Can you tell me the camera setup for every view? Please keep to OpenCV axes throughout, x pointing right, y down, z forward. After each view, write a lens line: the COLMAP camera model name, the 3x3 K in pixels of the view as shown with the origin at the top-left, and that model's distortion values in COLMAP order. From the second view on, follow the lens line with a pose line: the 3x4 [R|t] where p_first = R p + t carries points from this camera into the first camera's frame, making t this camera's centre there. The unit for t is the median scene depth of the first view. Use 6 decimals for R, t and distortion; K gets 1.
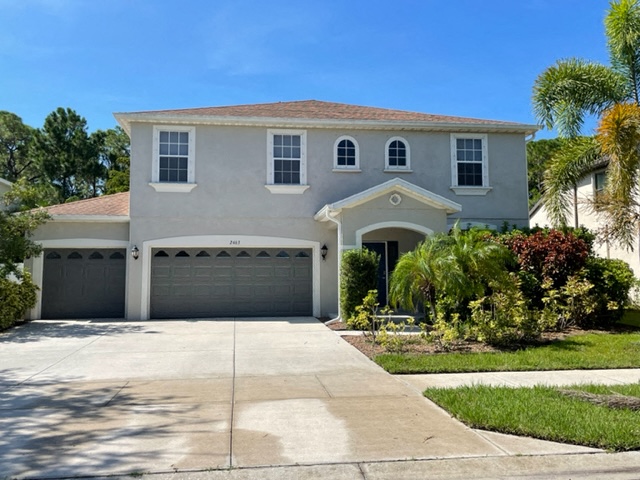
lens RADIAL K [[581.2, 0, 317.4], [0, 581.2, 239.6], [0, 0, 1]] dist [0.010554, 0.000000]
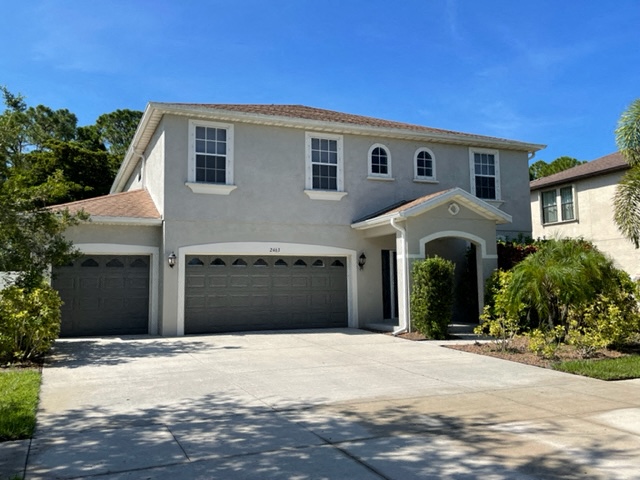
lens RADIAL K [[581.2, 0, 318.2], [0, 581.2, 240.1], [0, 0, 1]] dist [0.010554, 0.000000]
pose [[0.963076, 0.016268, 0.268739, -0.322146], [-0.012083, 0.999779, -0.017220, 0.004484], [-0.268960, 0.013337, 0.963059, 0.076661]]
